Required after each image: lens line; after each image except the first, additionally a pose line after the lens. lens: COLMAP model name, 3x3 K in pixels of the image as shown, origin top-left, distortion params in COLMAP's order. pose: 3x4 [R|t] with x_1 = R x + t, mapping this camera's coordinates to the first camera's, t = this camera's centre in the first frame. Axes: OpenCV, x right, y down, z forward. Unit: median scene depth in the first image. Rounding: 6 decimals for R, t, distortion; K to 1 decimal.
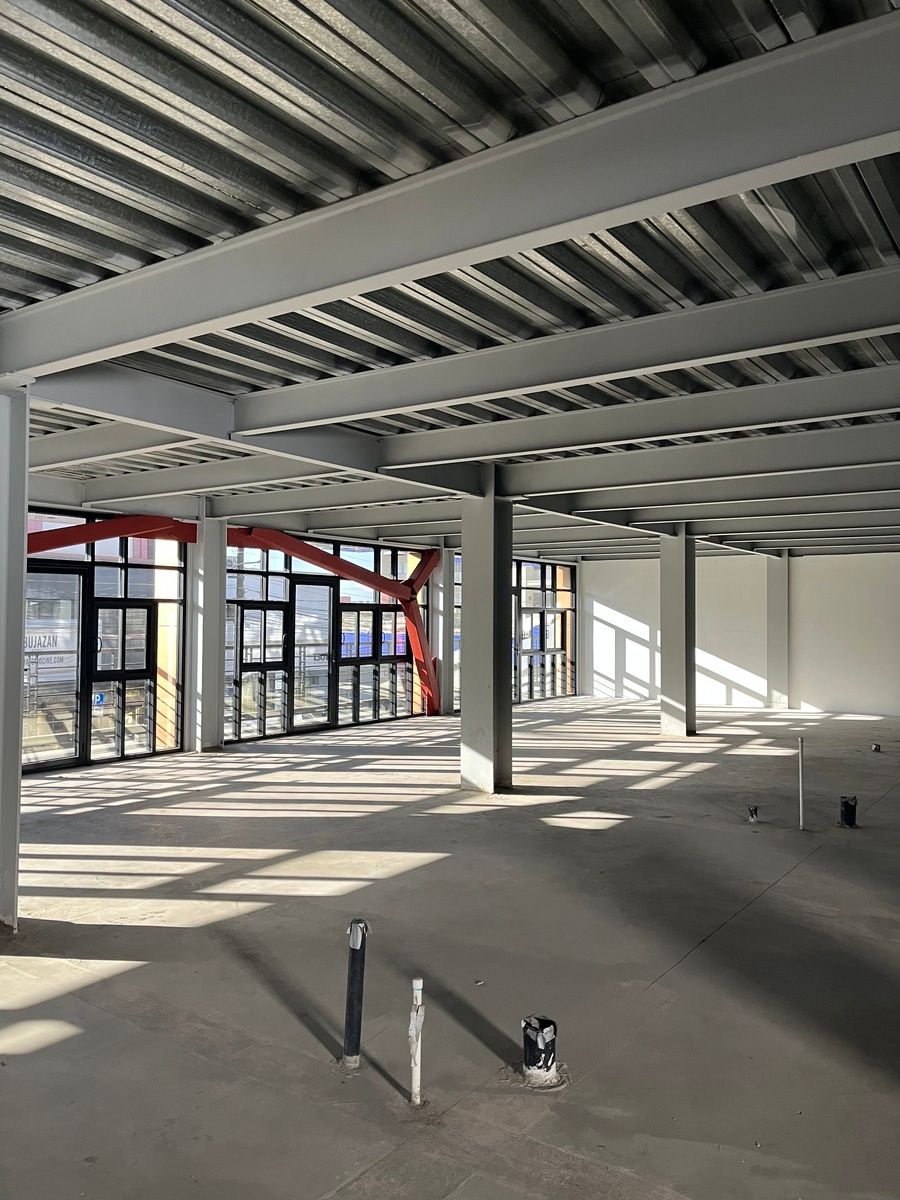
lens RADIAL K [[942.4, 0, 377.3], [0, 942.4, 599.5], [0, 0, 1]] dist [0.000559, -0.000249]
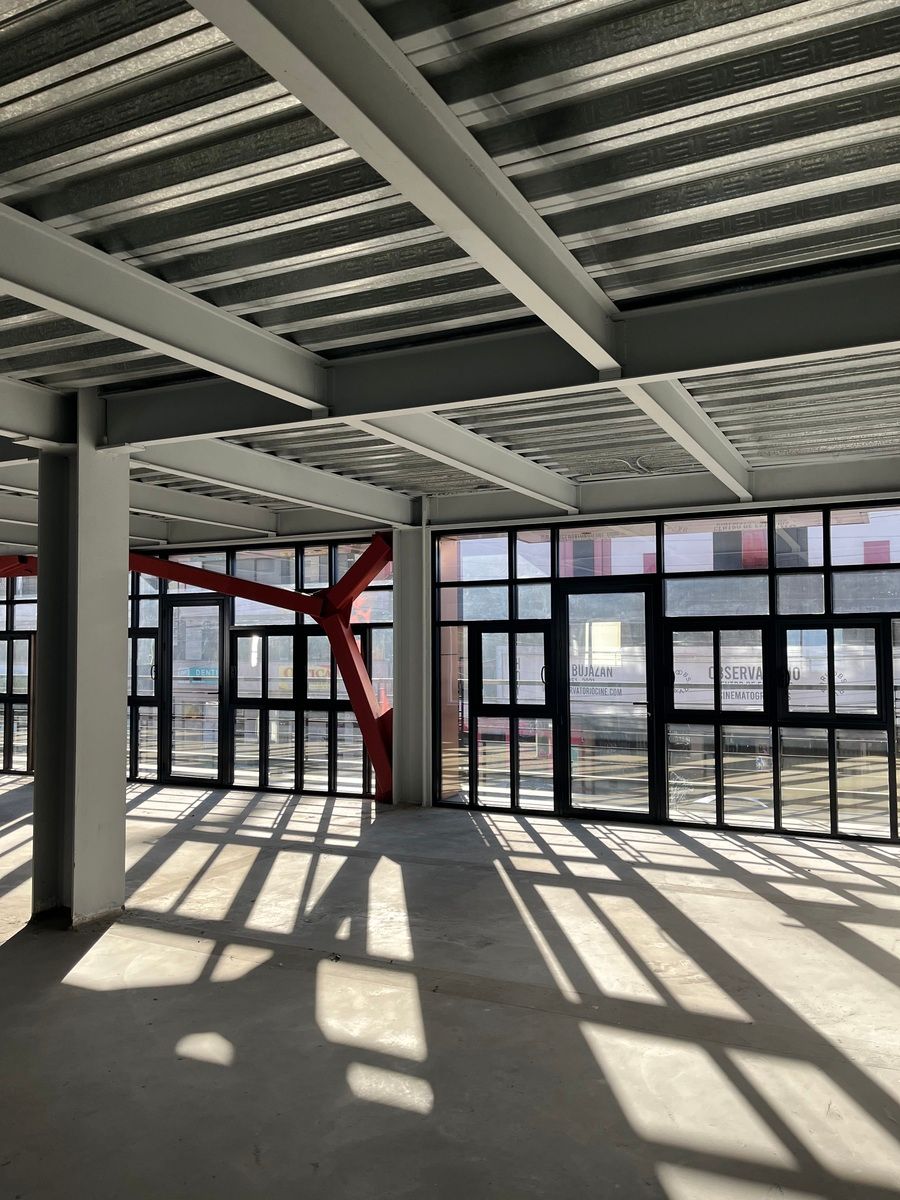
lens RADIAL K [[942.4, 0, 377.3], [0, 942.4, 599.5], [0, 0, 1]] dist [0.000559, -0.000249]
pose [[0.150760, -0.051223, -0.987242, 0.575680], [0.027332, 0.998491, -0.047632, 0.017082], [0.988192, -0.019803, 0.151932, 0.779620]]
